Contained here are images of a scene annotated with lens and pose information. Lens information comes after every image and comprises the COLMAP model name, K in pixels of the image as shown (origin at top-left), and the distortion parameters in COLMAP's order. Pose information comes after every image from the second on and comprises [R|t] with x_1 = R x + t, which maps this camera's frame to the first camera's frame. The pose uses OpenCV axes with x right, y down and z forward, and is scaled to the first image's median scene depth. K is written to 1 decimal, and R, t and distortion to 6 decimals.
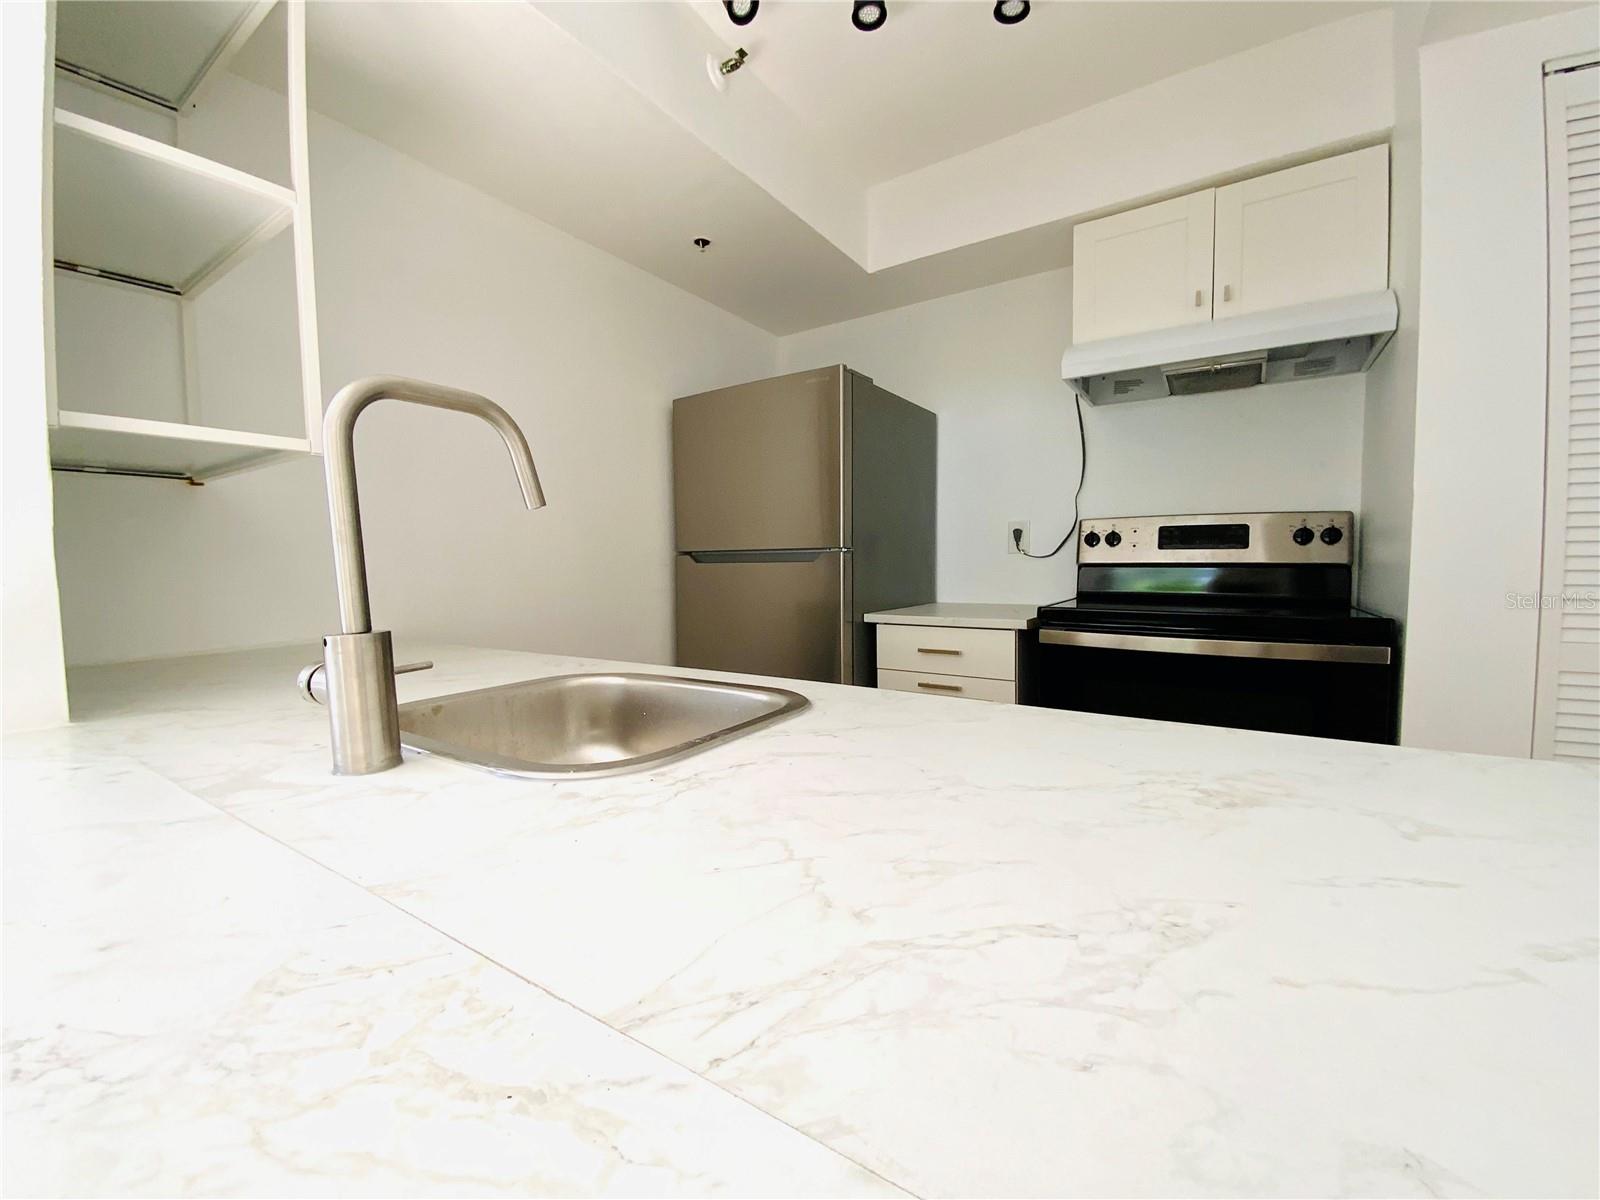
lens RADIAL K [[646.7, 0, 816.8], [0, 646.7, 595.2], [0, 0, 1]] dist [-0.017866, -0.000572]
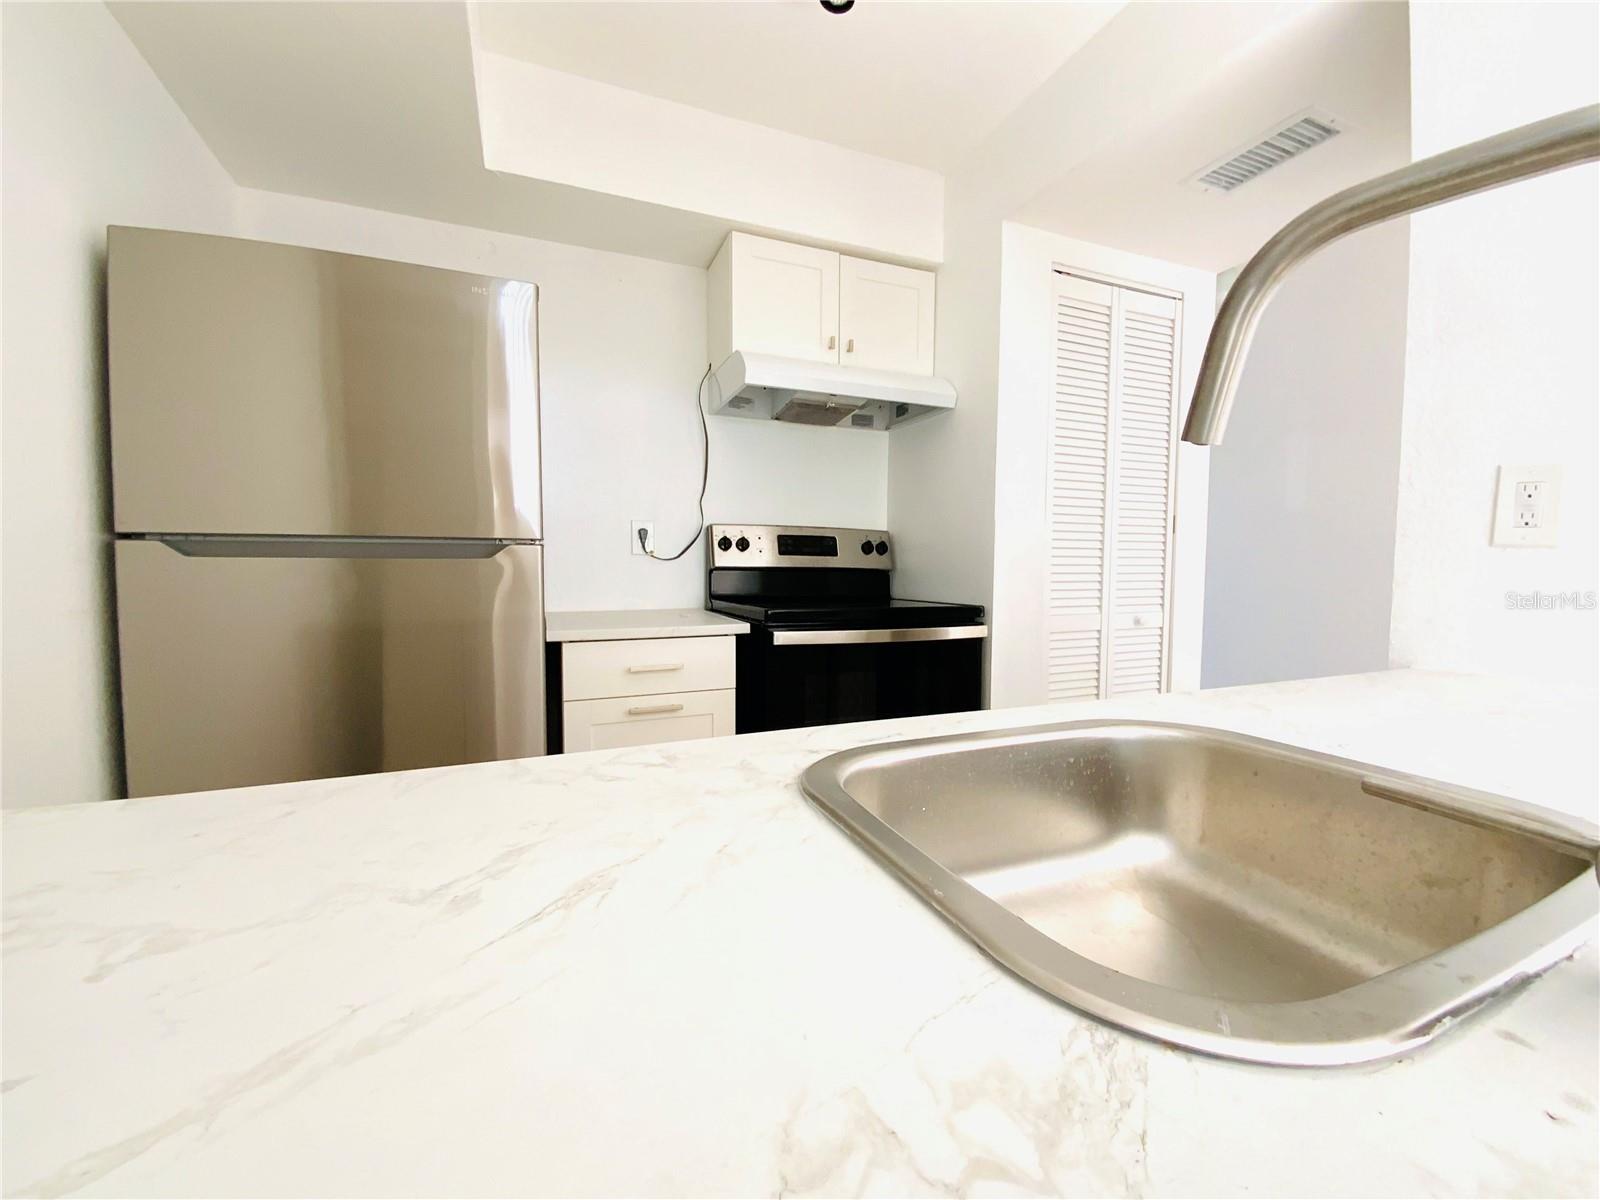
lens RADIAL K [[624.1, 0, 800.0], [0, 624.1, 600.0], [0, 0, 1]] dist [0.002280, 0.000014]
pose [[0.577240, -0.029176, 0.816053, -0.353696], [0.032200, 0.999397, 0.012954, -0.006458], [-0.815939, 0.018799, 0.577832, 0.357086]]
